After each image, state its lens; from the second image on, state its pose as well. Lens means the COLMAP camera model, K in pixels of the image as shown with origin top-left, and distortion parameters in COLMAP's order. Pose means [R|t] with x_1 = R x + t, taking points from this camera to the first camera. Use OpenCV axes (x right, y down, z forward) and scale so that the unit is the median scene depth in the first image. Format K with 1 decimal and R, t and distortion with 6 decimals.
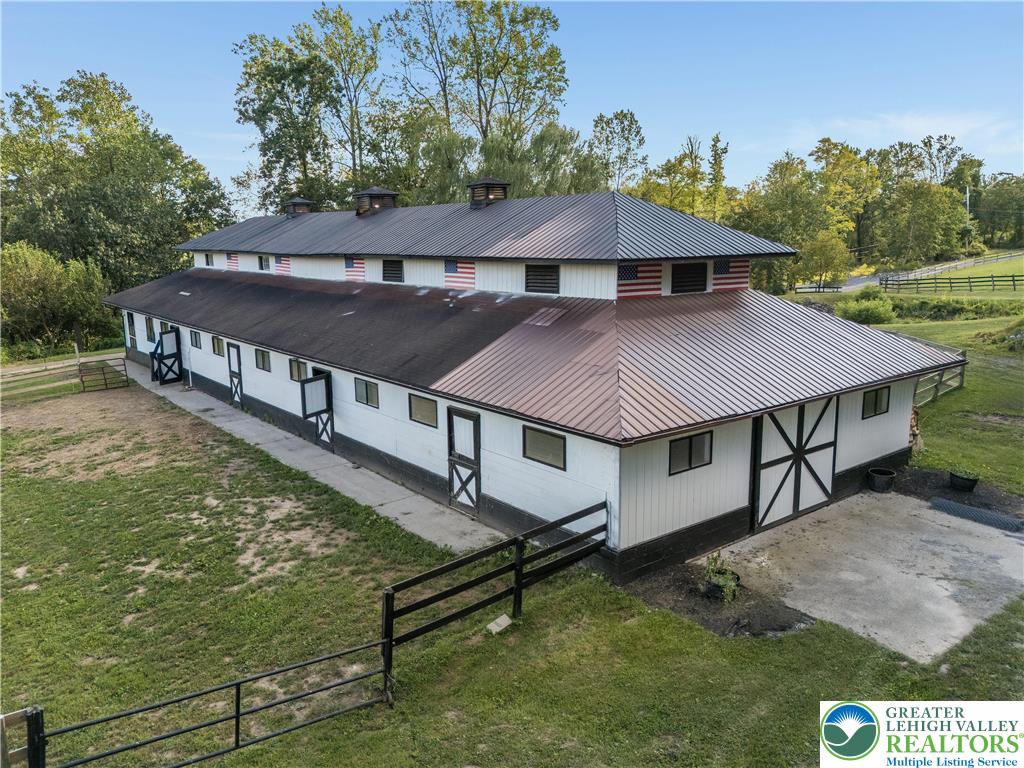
lens RADIAL K [[756.8, 0, 515.4], [0, 756.8, 380.7], [0, 0, 1]] dist [0.059626, -0.034807]
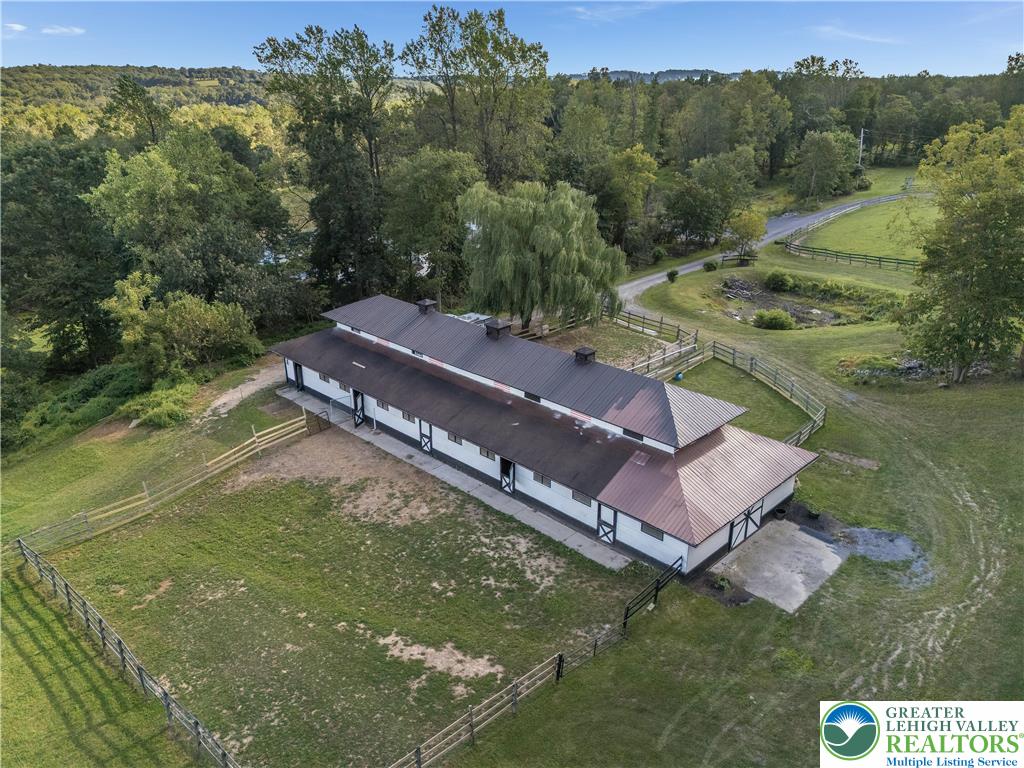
lens RADIAL K [[756.8, 0, 510.6], [0, 756.8, 382.6], [0, 0, 1]] dist [0.059626, -0.034807]
pose [[0.993969, -0.033803, 0.104320, -0.599973], [0.012982, 0.980888, 0.194138, -0.787431], [-0.108889, -0.191613, 0.975412, -1.161113]]
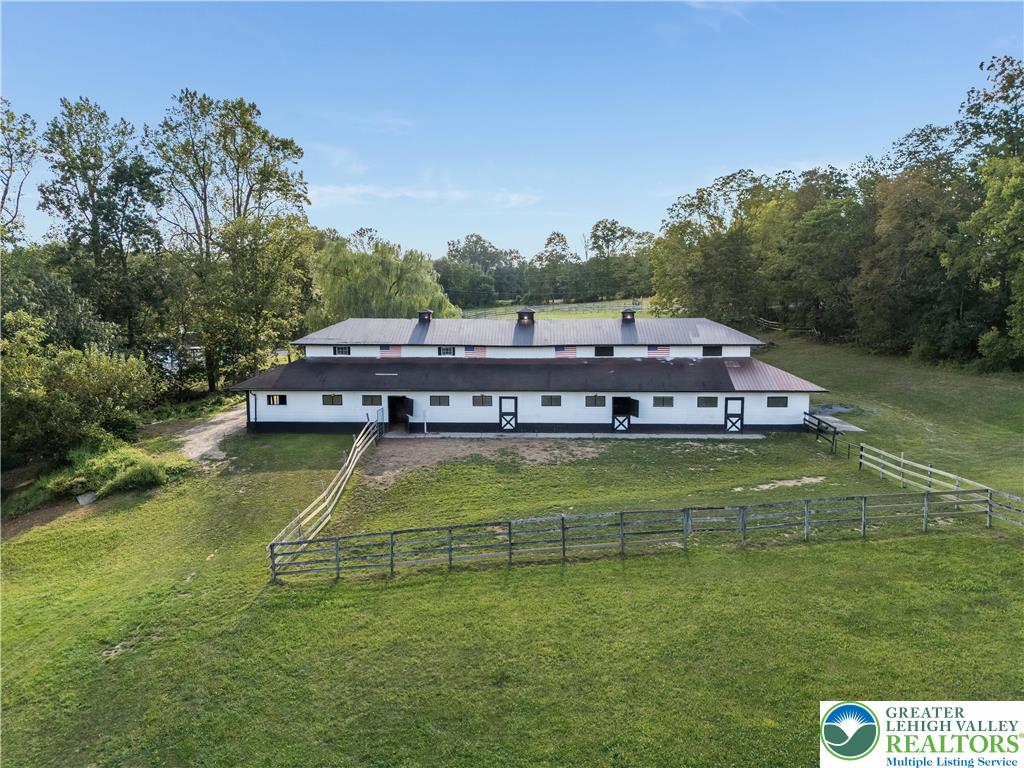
lens RADIAL K [[756.8, 0, 511.9], [0, 756.8, 382.7], [0, 0, 1]] dist [0.059626, -0.034807]
pose [[0.648764, -0.089395, 0.755721, -2.884113], [0.135008, 0.990844, 0.001307, -0.139684], [-0.748918, 0.101180, 0.654892, -0.286995]]
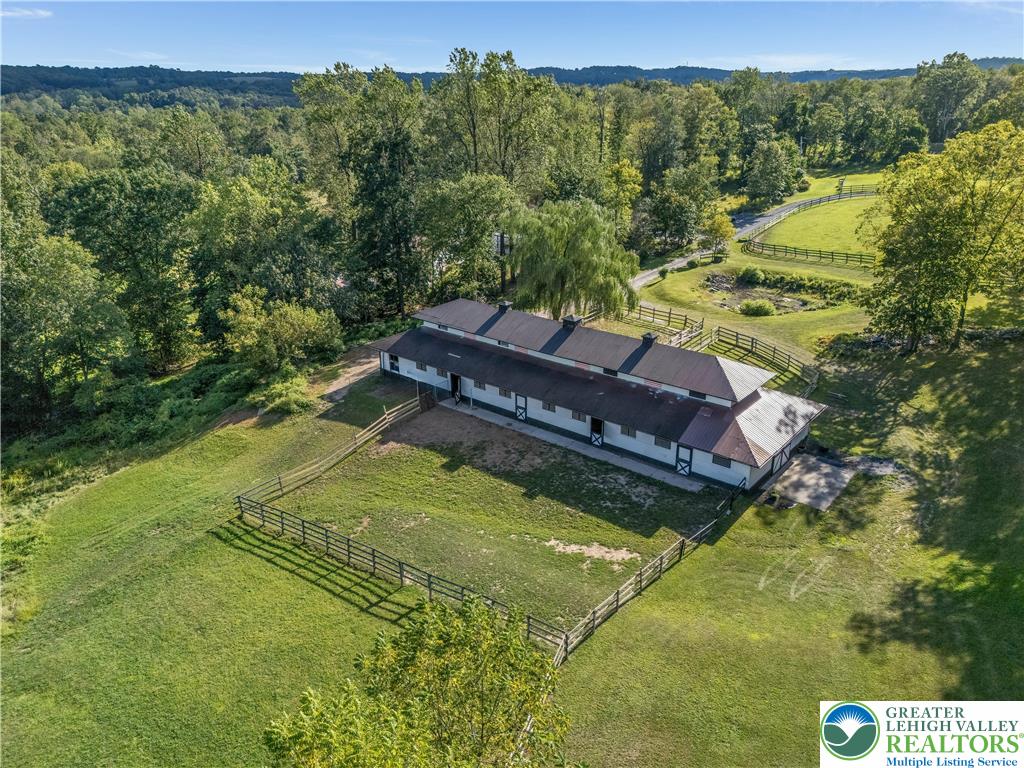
lens RADIAL K [[756.8, 0, 511.7], [0, 756.8, 383.1], [0, 0, 1]] dist [0.059626, -0.034807]
pose [[0.979303, -0.075863, 0.187644, -1.370171], [0.037266, 0.978832, 0.201245, -0.894007], [-0.198939, -0.190087, 0.961400, -1.874045]]
